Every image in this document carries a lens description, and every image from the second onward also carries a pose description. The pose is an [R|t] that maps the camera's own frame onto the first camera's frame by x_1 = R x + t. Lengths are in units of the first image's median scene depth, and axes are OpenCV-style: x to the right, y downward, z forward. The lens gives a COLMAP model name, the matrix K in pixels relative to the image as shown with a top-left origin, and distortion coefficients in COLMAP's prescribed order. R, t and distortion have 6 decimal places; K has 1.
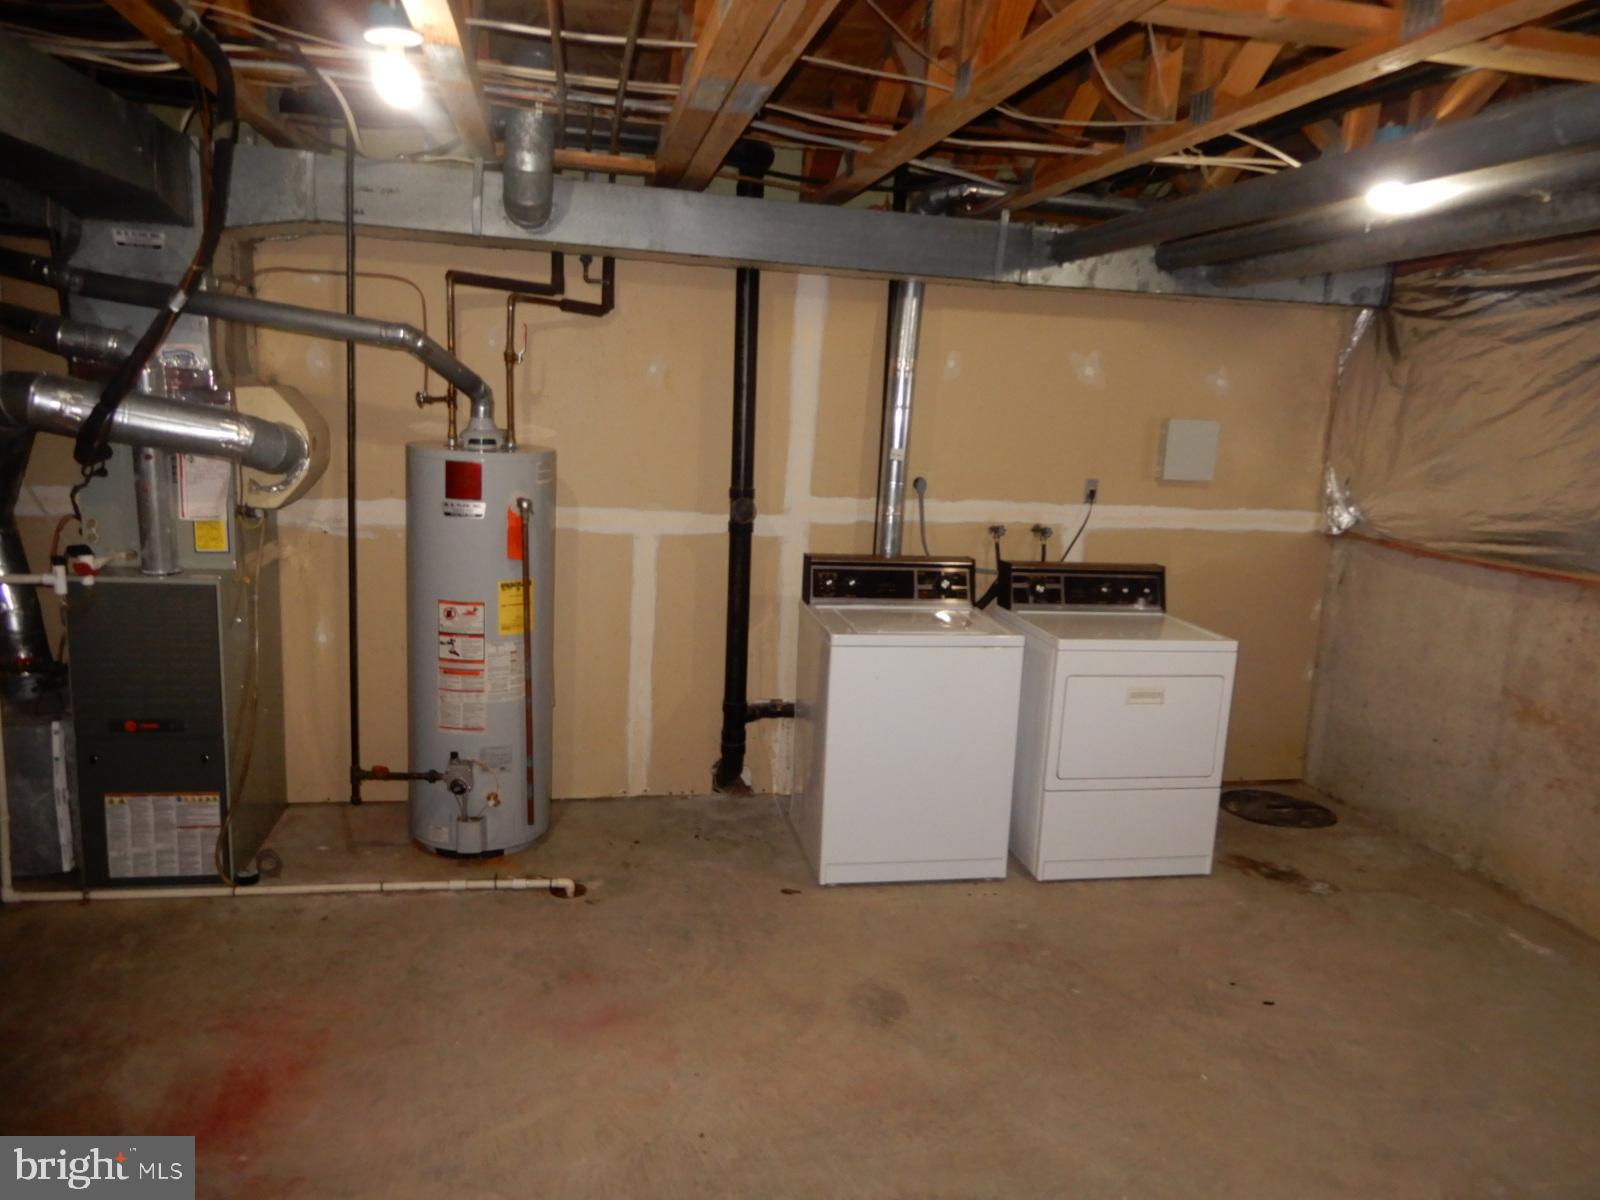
lens RADIAL K [[1152.0, 0, 800.9], [0, 1152.0, 602.7], [0, 0, 1]] dist [0.009681, 0.005541]
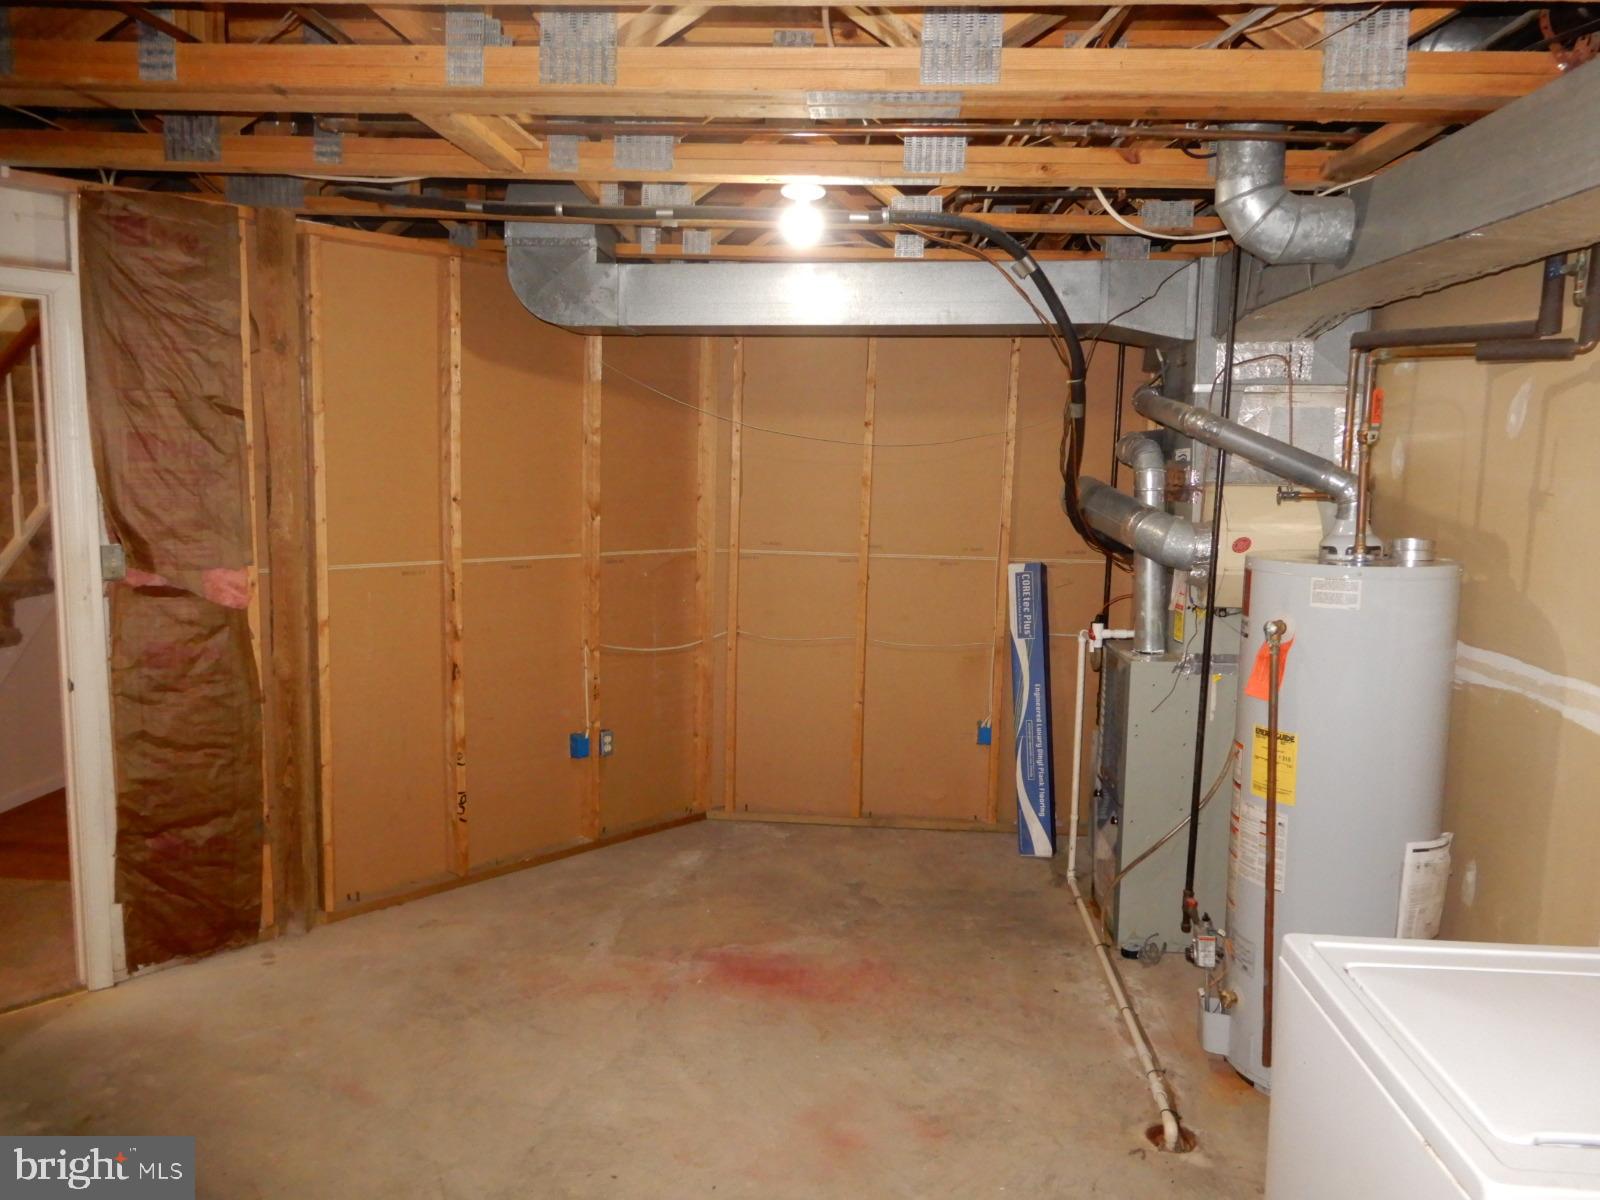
lens RADIAL K [[1152.0, 0, 806.8], [0, 1152.0, 603.6], [0, 0, 1]] dist [0.009681, 0.005541]
pose [[-0.262721, 0.067869, -0.962482, 0.725864], [-0.208270, 0.970019, 0.125251, -0.169476], [0.942126, 0.233362, -0.240710, 1.146695]]
